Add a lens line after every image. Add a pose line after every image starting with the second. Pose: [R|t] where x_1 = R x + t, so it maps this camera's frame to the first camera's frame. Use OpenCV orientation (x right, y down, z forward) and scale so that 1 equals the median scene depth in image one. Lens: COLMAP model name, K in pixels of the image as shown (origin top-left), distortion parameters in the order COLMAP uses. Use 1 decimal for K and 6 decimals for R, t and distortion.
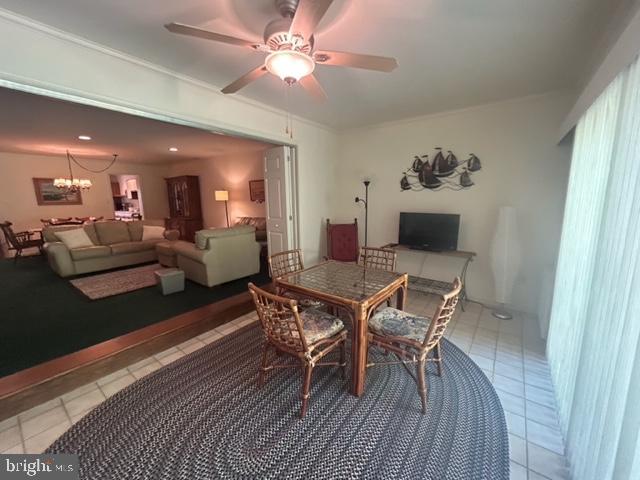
lens RADIAL K [[257.4, 0, 321.0], [0, 257.4, 240.5], [0, 0, 1]] dist [-0.002968, 0.001306]
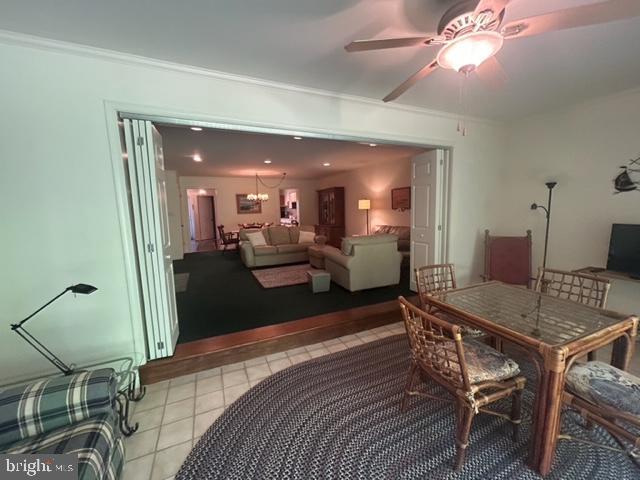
lens RADIAL K [[257.4, 0, 320.7], [0, 257.4, 240.7], [0, 0, 1]] dist [-0.002968, 0.001306]
pose [[0.872731, 0.050106, -0.485623, -0.044790], [-0.065256, 0.997766, -0.014327, -0.002398], [0.483820, 0.044193, 0.874051, 0.016766]]
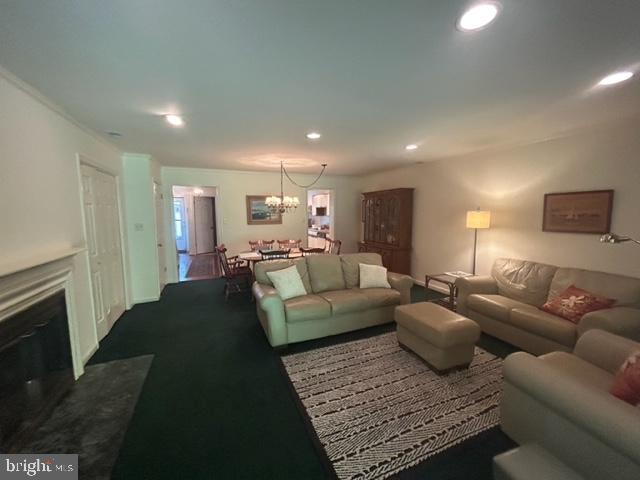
lens RADIAL K [[257.4, 0, 319.4], [0, 257.4, 239.2], [0, 0, 1]] dist [-0.002968, 0.001306]
pose [[0.863749, 0.066181, -0.499558, -0.676534], [-0.092004, 0.995387, -0.027210, -0.137439], [0.495453, 0.069464, 0.865853, 0.540786]]
